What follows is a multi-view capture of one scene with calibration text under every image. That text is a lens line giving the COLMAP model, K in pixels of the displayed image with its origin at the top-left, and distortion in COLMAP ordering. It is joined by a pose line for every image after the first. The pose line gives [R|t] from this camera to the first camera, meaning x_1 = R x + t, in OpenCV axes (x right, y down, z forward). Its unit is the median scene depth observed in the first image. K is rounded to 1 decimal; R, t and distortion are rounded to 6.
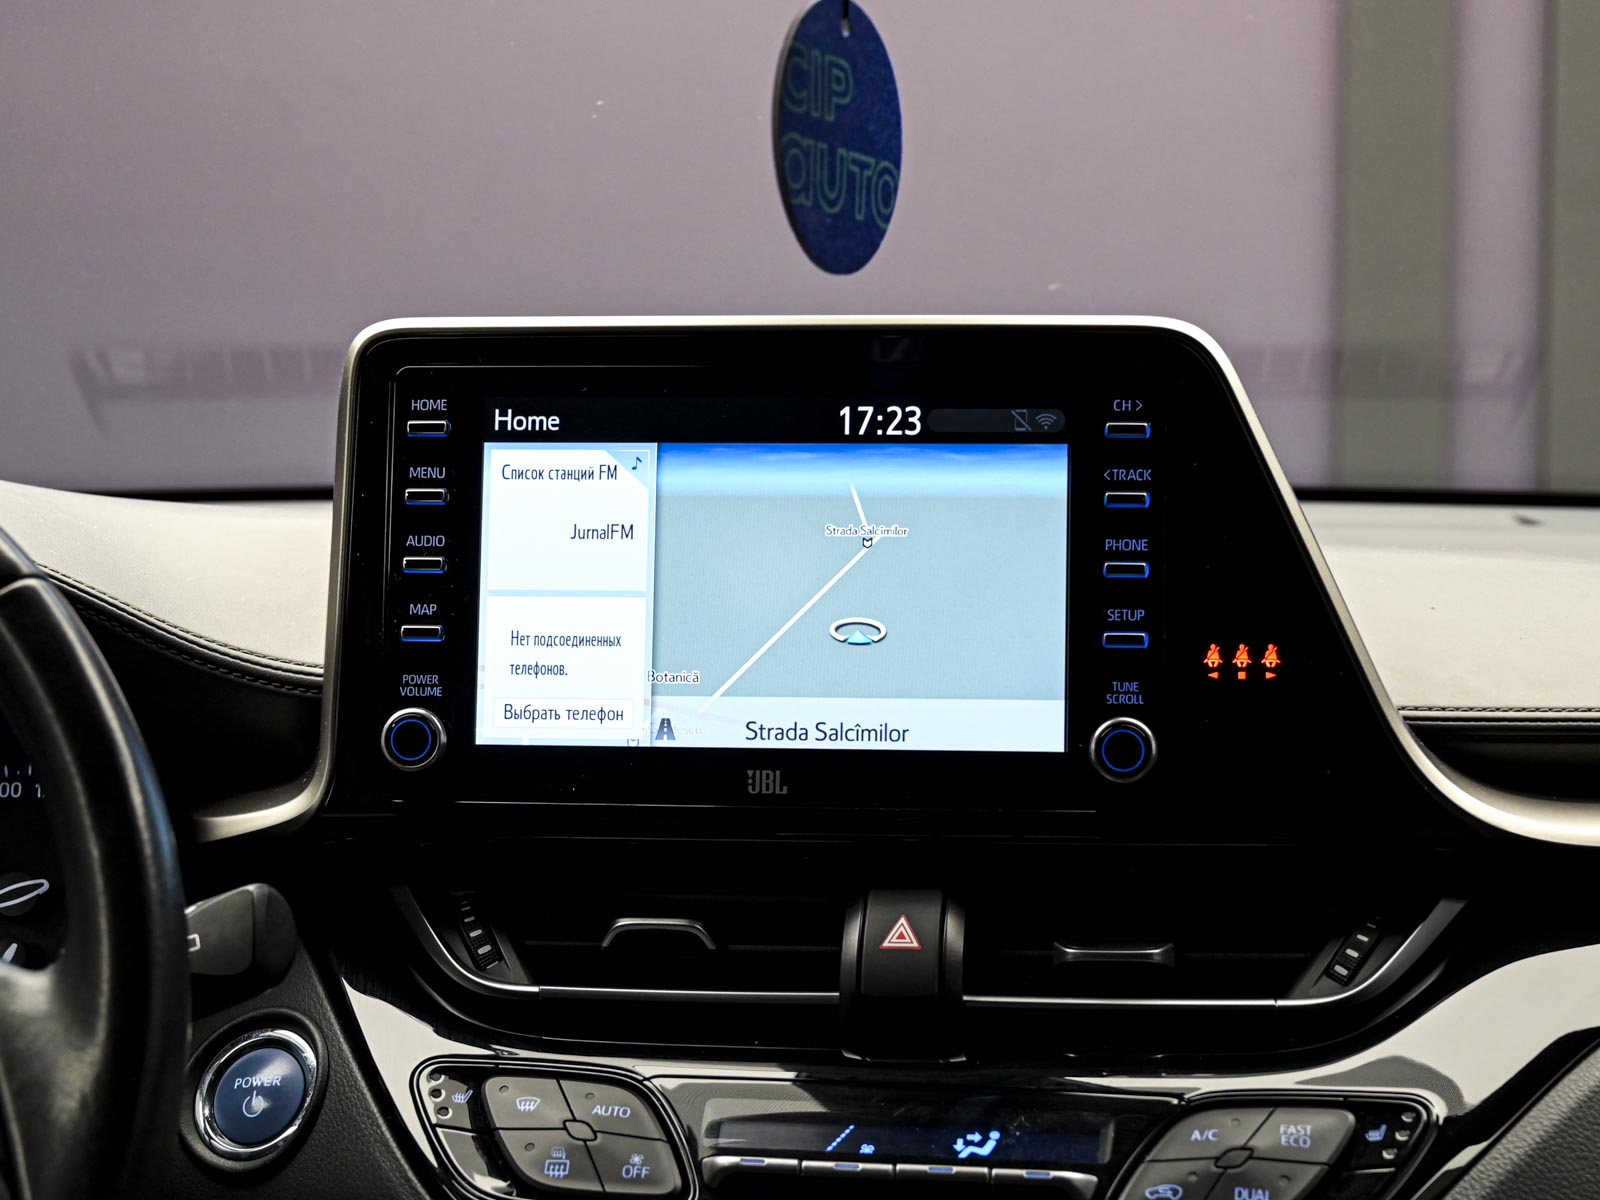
lens RADIAL K [[3428.7, 0, 800.0], [0, 3428.7, 600.0], [0, 0, 1]] dist [-0.037400, 0.180004]
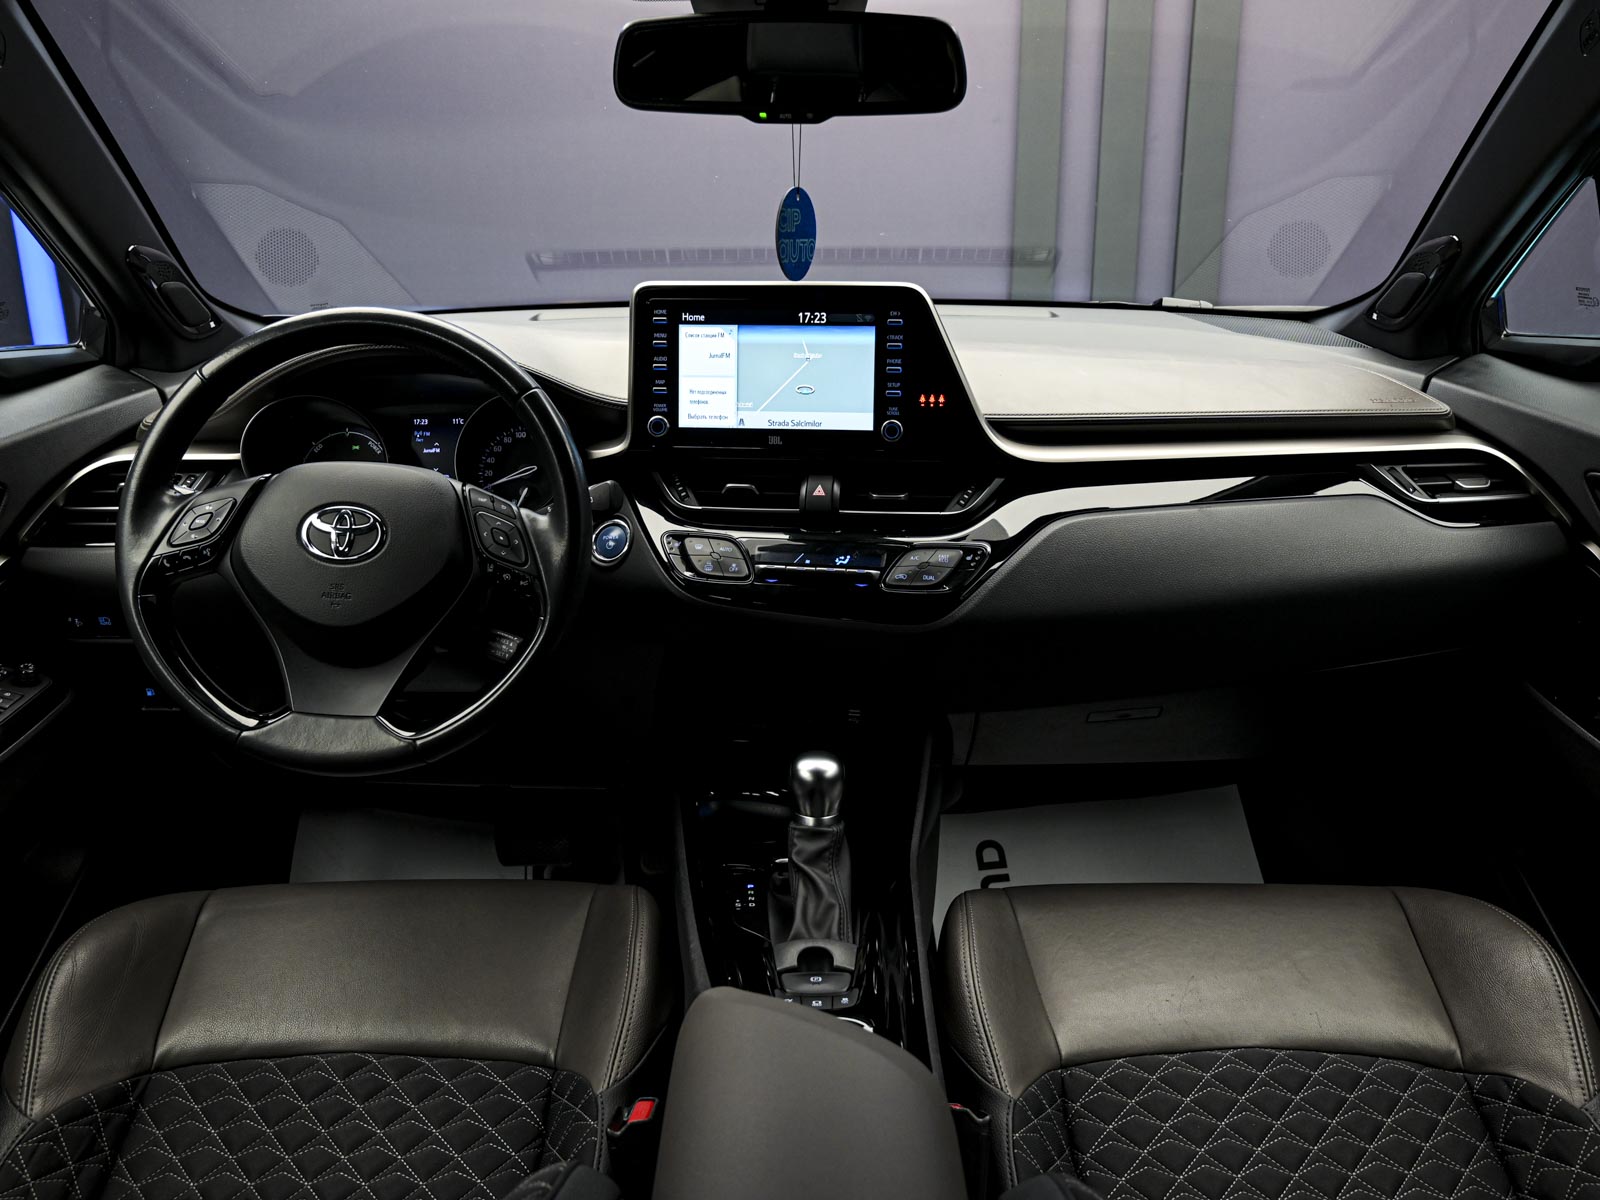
lens RADIAL K [[1320.1, 0, 800.0], [0, 1320.1, 600.0], [0, 0, 1]] dist [-0.003457, -0.000508]
pose [[0.999989, -0.004279, -0.001650, 0.013575], [0.004541, 0.974260, 0.225383, -0.072146], [0.000643, -0.225388, 0.974269, -0.170259]]
